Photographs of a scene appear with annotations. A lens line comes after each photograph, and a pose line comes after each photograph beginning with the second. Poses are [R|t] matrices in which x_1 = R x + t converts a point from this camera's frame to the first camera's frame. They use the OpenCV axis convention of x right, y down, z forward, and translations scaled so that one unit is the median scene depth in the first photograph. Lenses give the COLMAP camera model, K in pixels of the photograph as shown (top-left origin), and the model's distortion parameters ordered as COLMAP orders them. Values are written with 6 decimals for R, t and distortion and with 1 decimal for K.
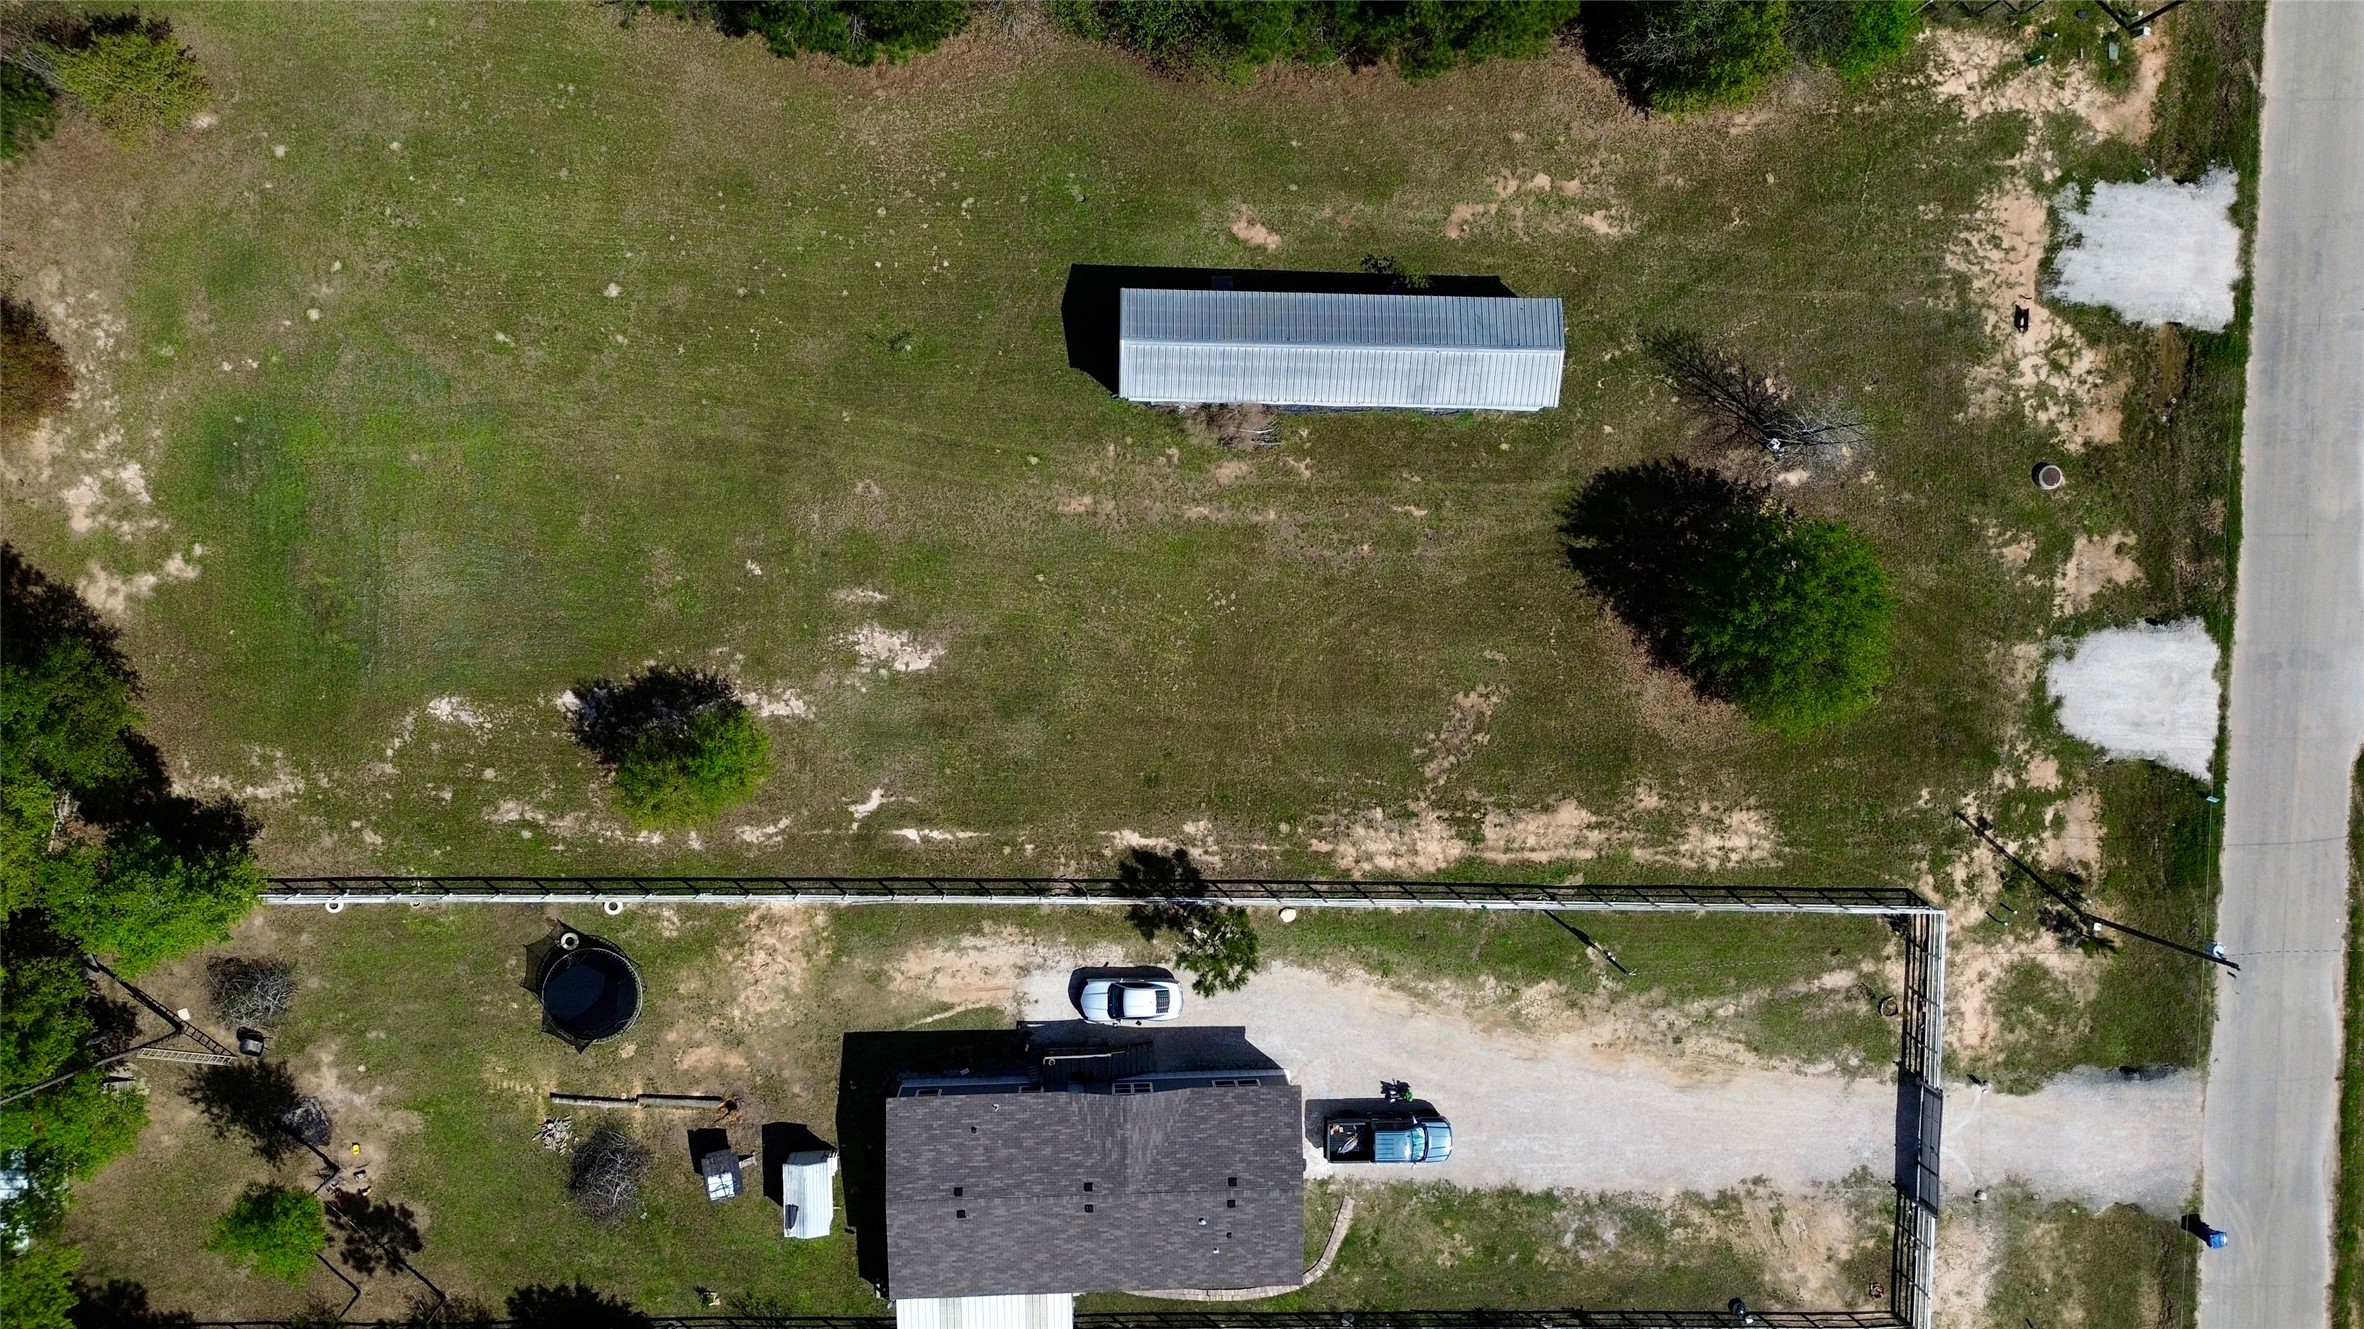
lens RADIAL K [[1678.7, 0, 1182.0], [0, 1678.7, 664.5], [0, 0, 1]] dist [0.031029, -0.004203]
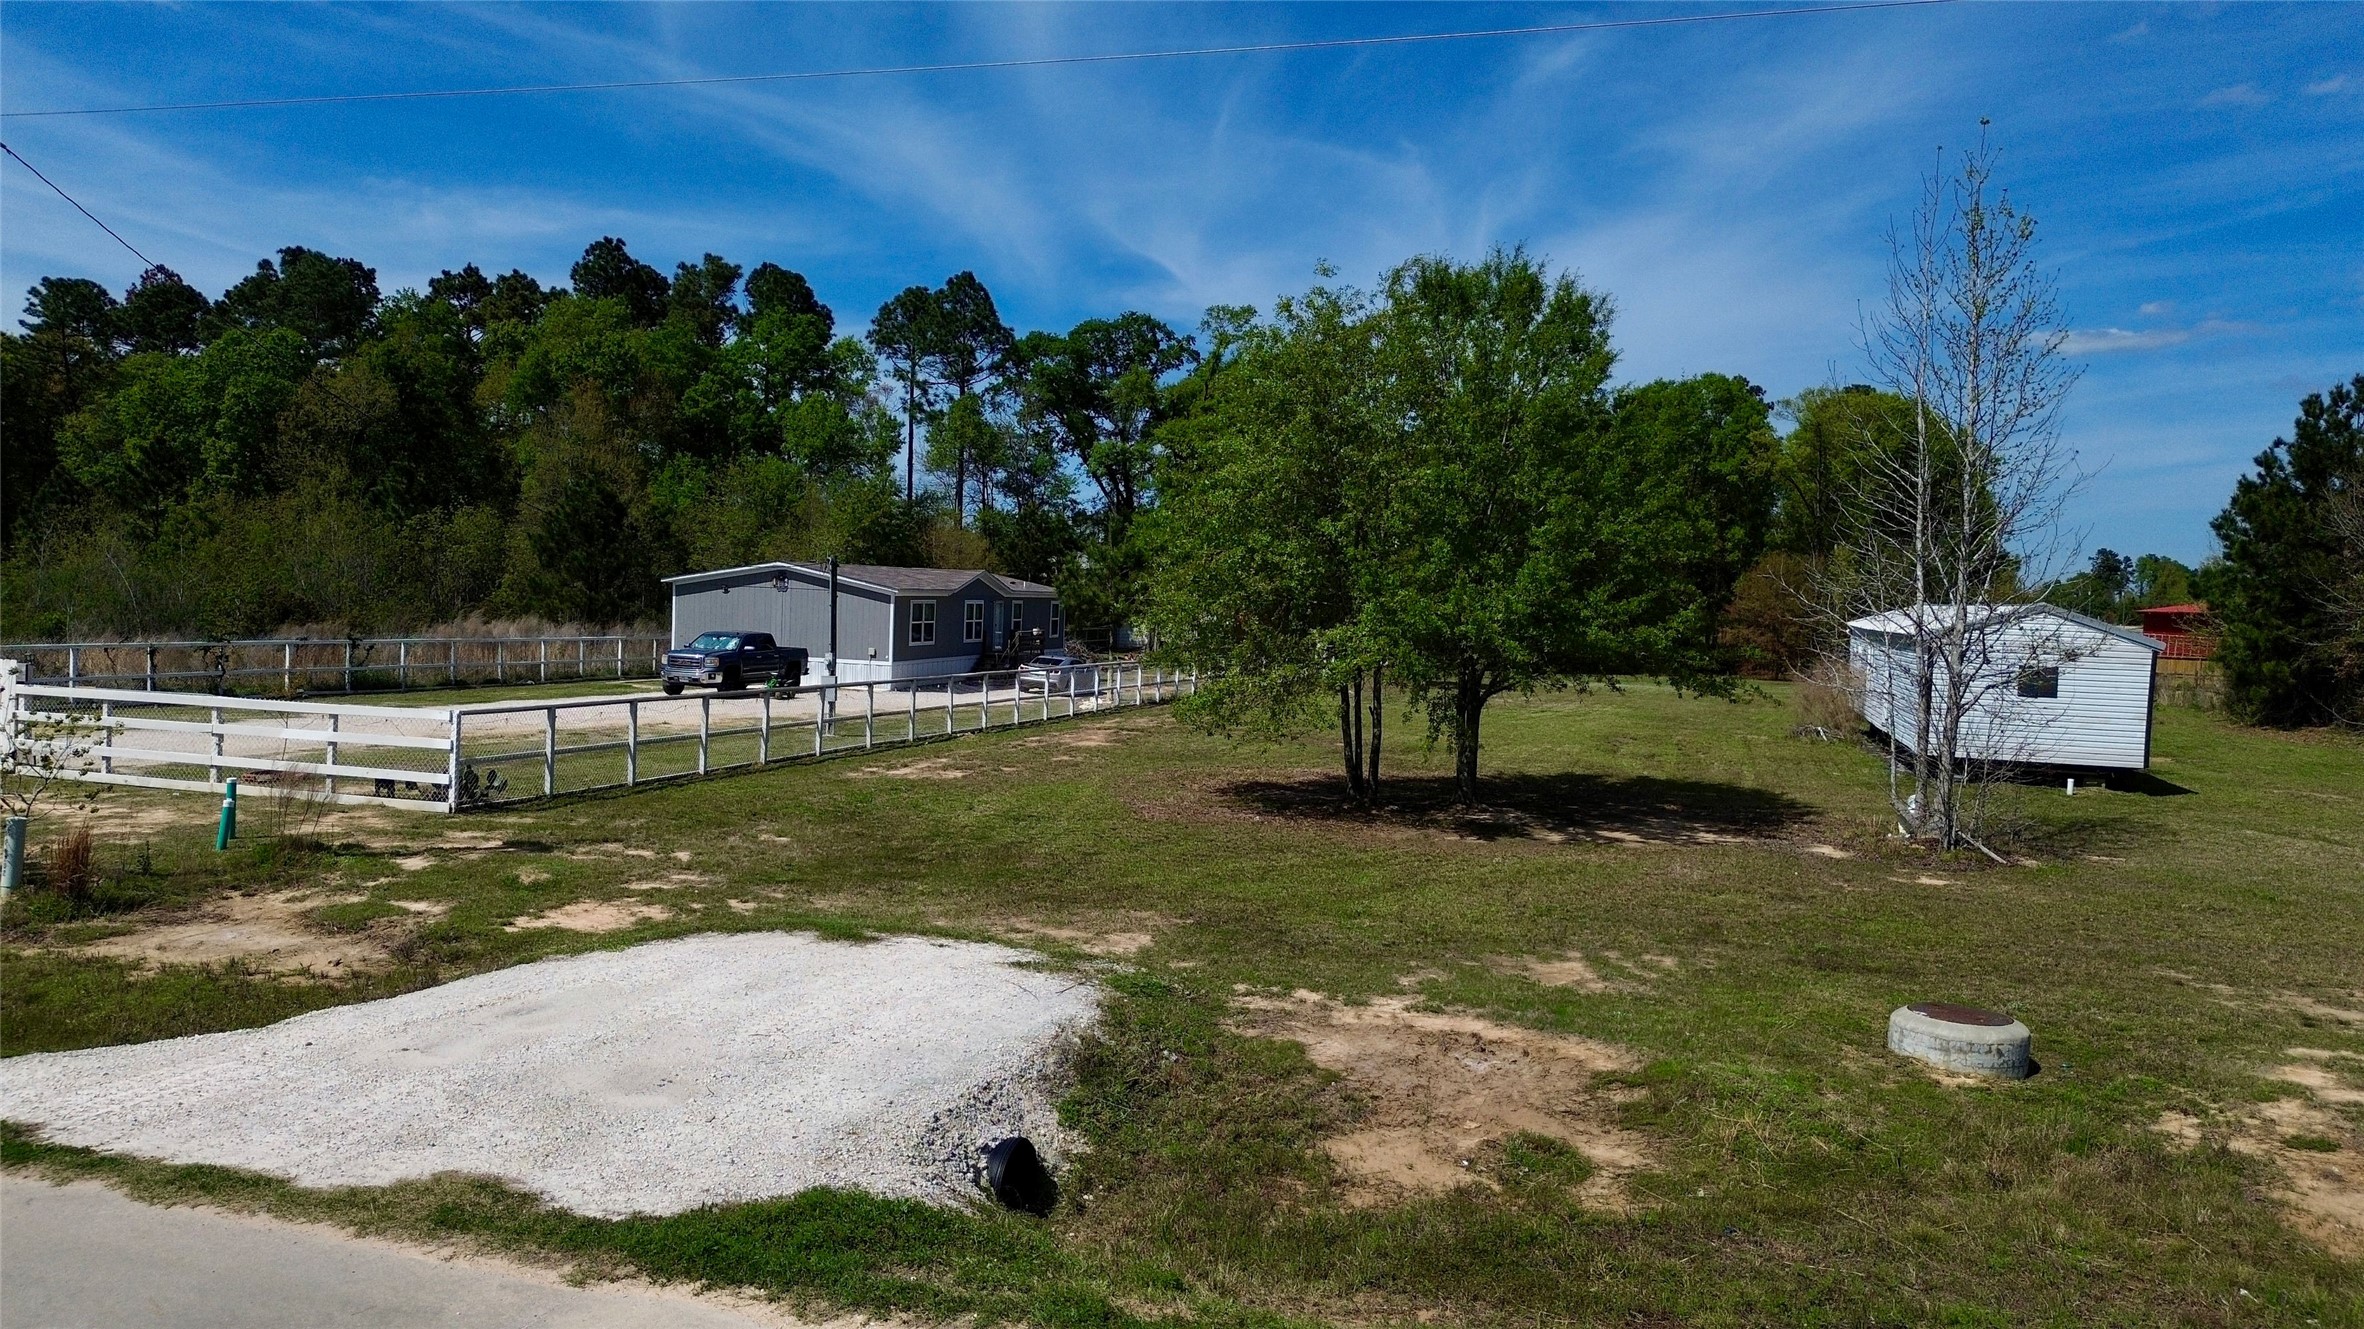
lens RADIAL K [[1669.5, 0, 1179.0], [0, 1669.5, 661.4], [0, 0, 1]] dist [0.069377, -0.073826]
pose [[-0.269231, -0.029101, -0.962636, 0.724817], [-0.956880, -0.105112, 0.270799, -0.073990], [-0.109065, 0.994035, 0.000454, 0.972197]]
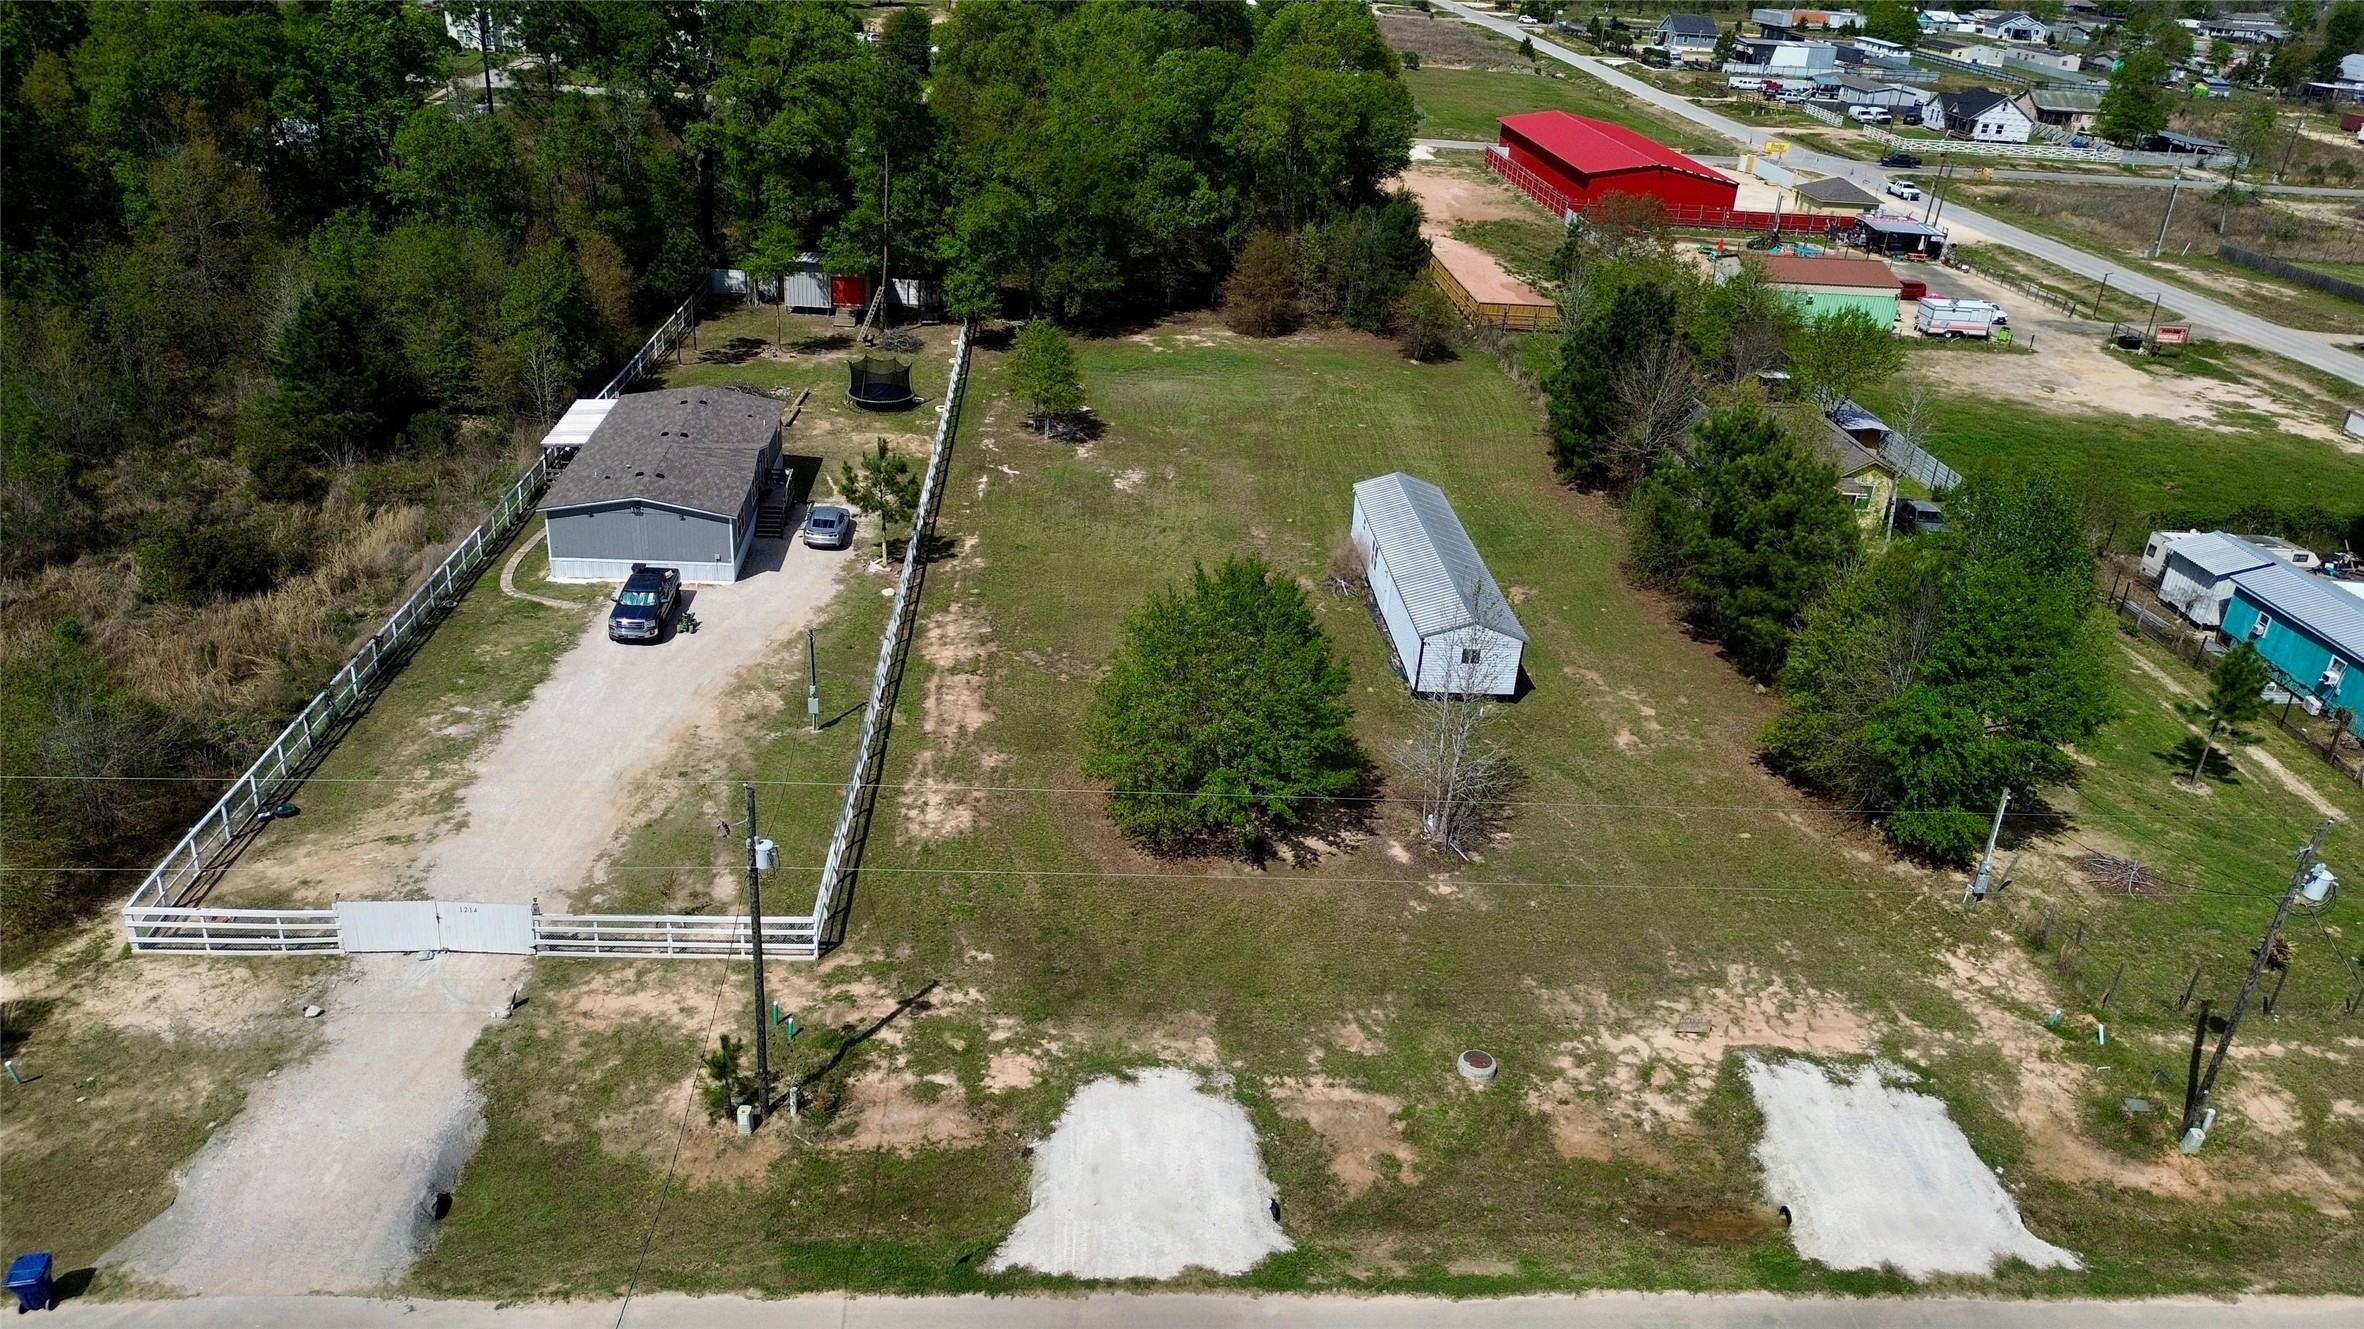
lens RADIAL K [[1669.5, 0, 1179.0], [0, 1669.5, 661.4], [0, 0, 1]] dist [0.069377, -0.073826]
pose [[0.078290, 0.371014, -0.925321, 1.041967], [-0.990125, -0.079331, -0.115581, 0.087796], [-0.116289, 0.925233, 0.361139, 0.644084]]
